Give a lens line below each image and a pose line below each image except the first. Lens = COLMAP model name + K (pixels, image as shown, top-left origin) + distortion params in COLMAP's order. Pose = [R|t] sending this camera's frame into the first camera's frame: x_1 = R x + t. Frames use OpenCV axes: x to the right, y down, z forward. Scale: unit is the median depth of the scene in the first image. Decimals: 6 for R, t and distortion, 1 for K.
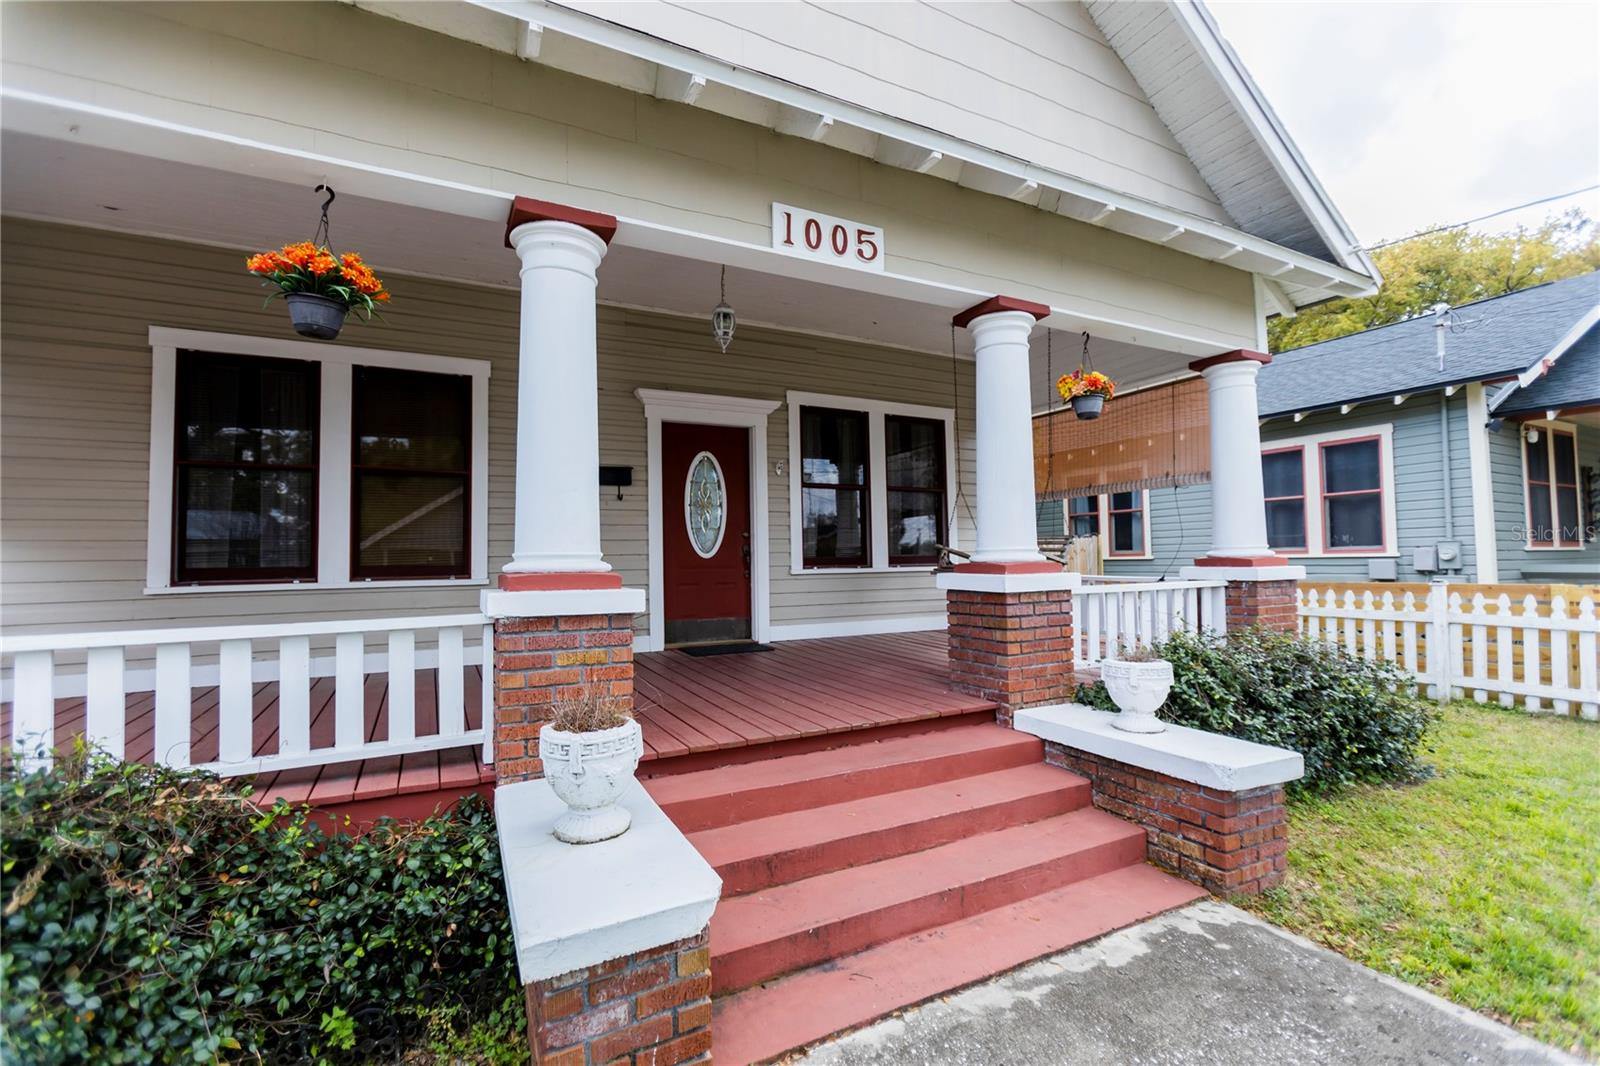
lens RADIAL K [[712.1, 0, 799.6], [0, 712.1, 535.8], [0, 0, 1]] dist [-0.008298, 0.008078]
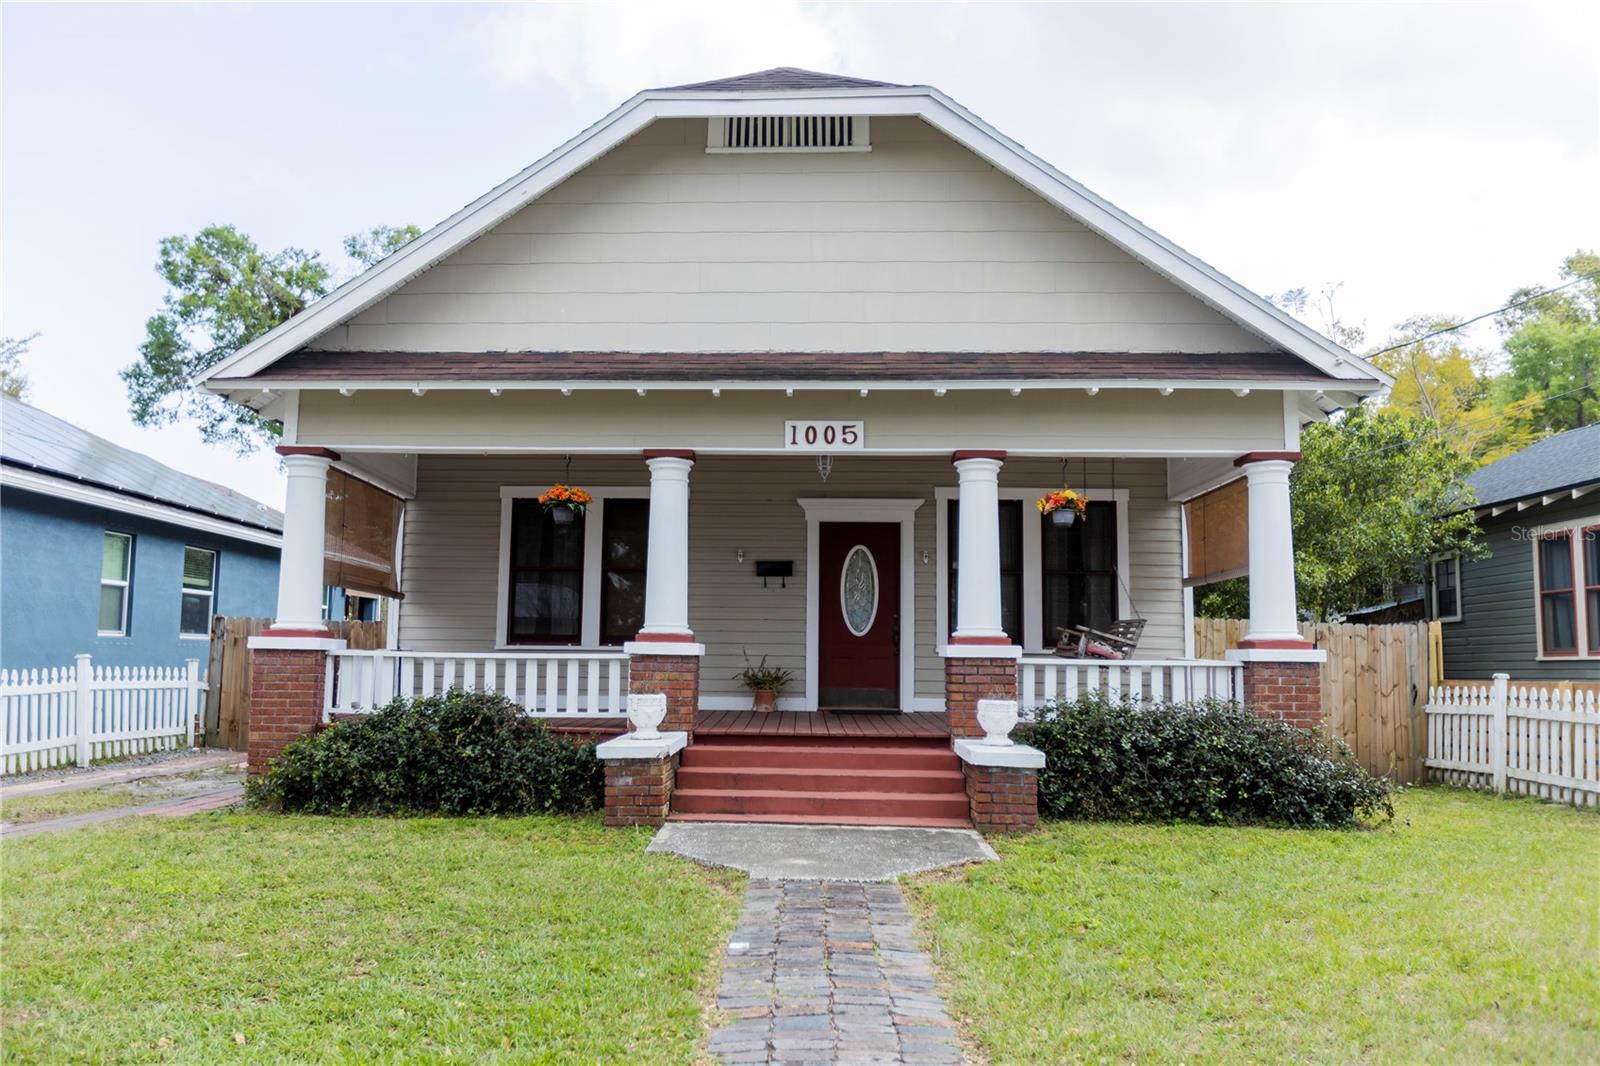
lens RADIAL K [[1226.5, 0, 747.2], [0, 1226.5, 566.4], [0, 0, 1]] dist [0.039362, -0.039956]
pose [[0.867376, -0.011490, -0.497521, 0.757662], [-0.009619, 0.999160, -0.039845, -0.001280], [0.497561, 0.039346, 0.866536, -0.891918]]
